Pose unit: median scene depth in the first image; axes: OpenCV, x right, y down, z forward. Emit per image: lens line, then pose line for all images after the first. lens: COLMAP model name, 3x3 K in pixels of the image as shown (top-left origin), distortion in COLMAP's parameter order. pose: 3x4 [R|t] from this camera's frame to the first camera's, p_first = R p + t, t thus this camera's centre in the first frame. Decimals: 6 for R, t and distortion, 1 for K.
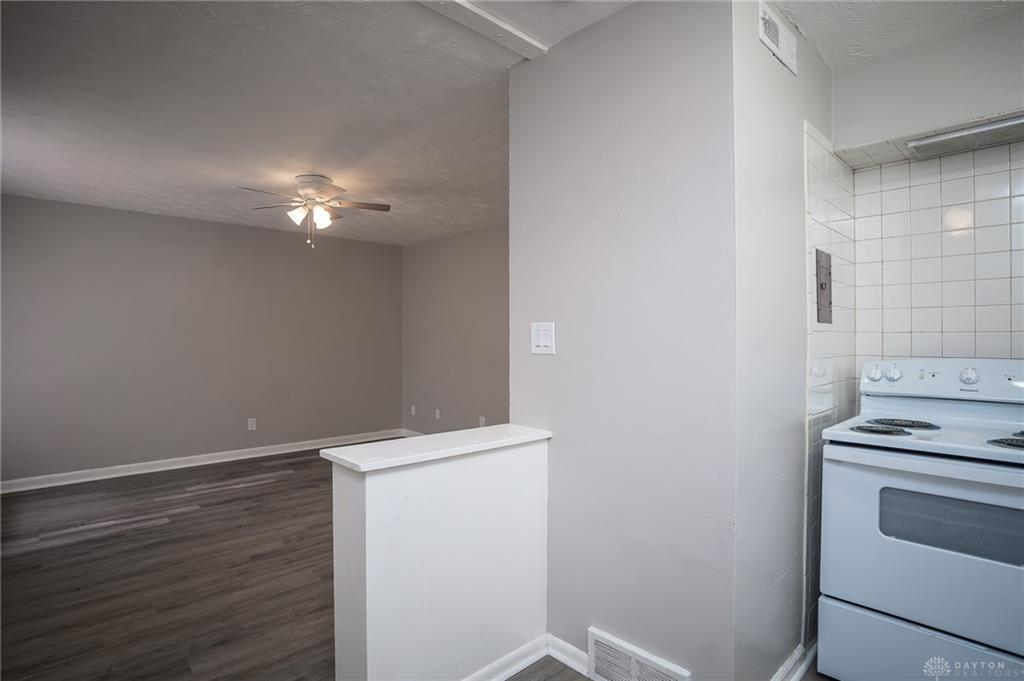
lens RADIAL K [[509.7, 0, 515.0], [0, 509.7, 338.2], [0, 0, 1]] dist [-0.074261, 0.034018]
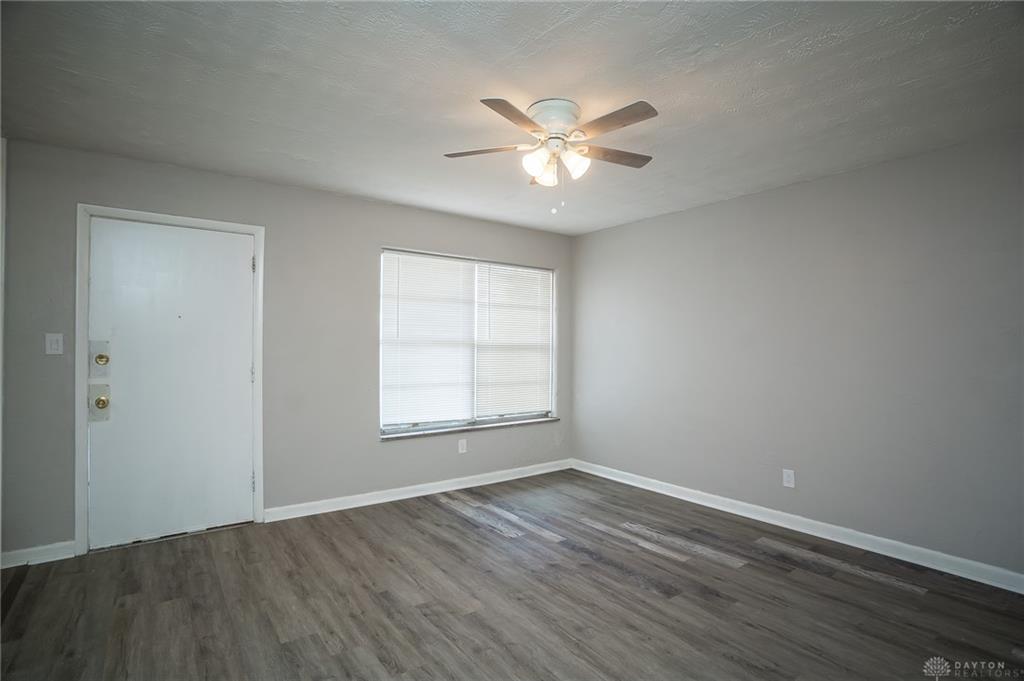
lens RADIAL K [[509.7, 0, 515.0], [0, 509.7, 338.2], [0, 0, 1]] dist [-0.074261, 0.034018]
pose [[-0.120873, -0.013069, -0.992582, 0.291841], [-0.006861, 0.999900, -0.012330, -0.006445], [0.992644, 0.005320, -0.120950, 1.145724]]
